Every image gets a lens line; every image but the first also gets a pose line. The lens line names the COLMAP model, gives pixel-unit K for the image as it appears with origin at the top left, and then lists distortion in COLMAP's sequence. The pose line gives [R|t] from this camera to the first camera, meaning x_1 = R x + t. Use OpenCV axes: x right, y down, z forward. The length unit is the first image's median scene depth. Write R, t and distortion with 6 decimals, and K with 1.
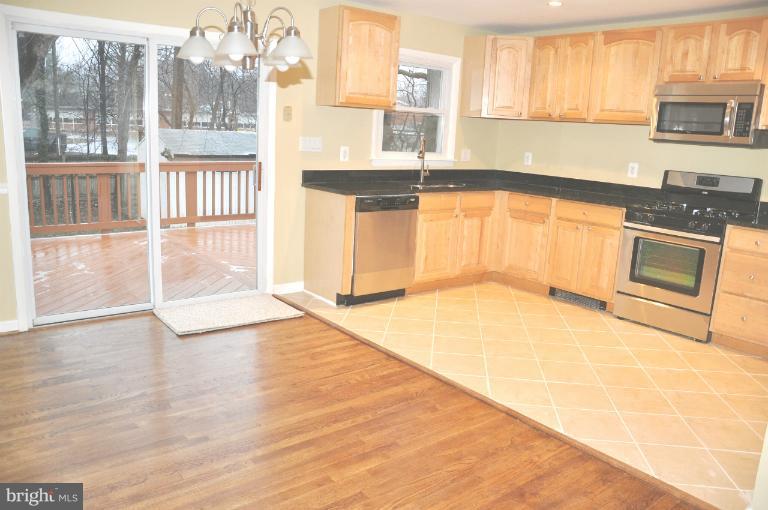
lens RADIAL K [[603.3, 0, 384.0], [0, 603.3, 255.0], [0, 0, 1]] dist [-0.160496, 0.129743]
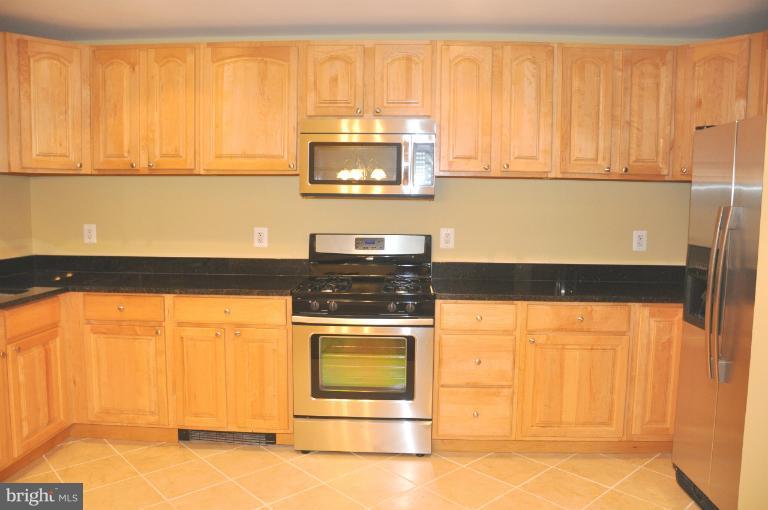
lens RADIAL K [[603.3, 0, 384.0], [0, 603.3, 255.0], [0, 0, 1]] dist [-0.160496, 0.129743]
pose [[0.657183, -0.108402, 0.745895, -0.031742], [0.173608, 0.984766, -0.009842, -0.094855], [-0.733465, 0.135961, 0.665991, 0.422942]]
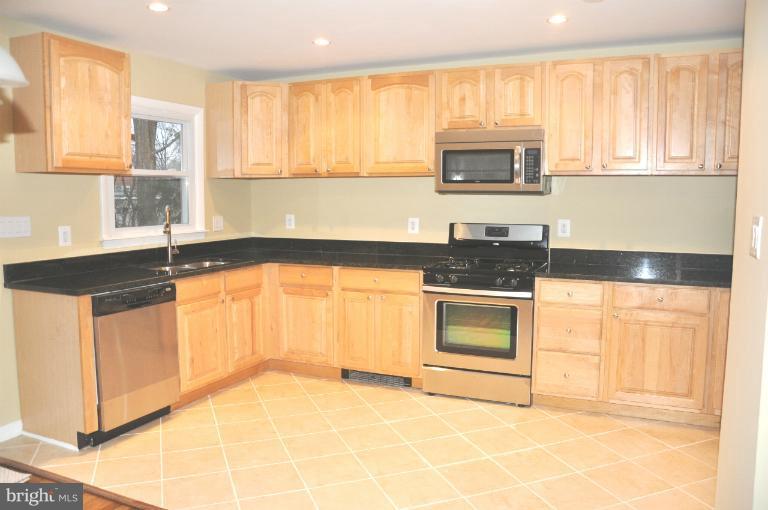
lens RADIAL K [[603.3, 0, 384.0], [0, 603.3, 255.0], [0, 0, 1]] dist [-0.160496, 0.129743]
pose [[0.889294, -0.093887, 0.447595, -0.040950], [0.135098, 0.988954, -0.060976, -0.051750], [-0.436926, 0.114695, 0.892155, 0.203229]]
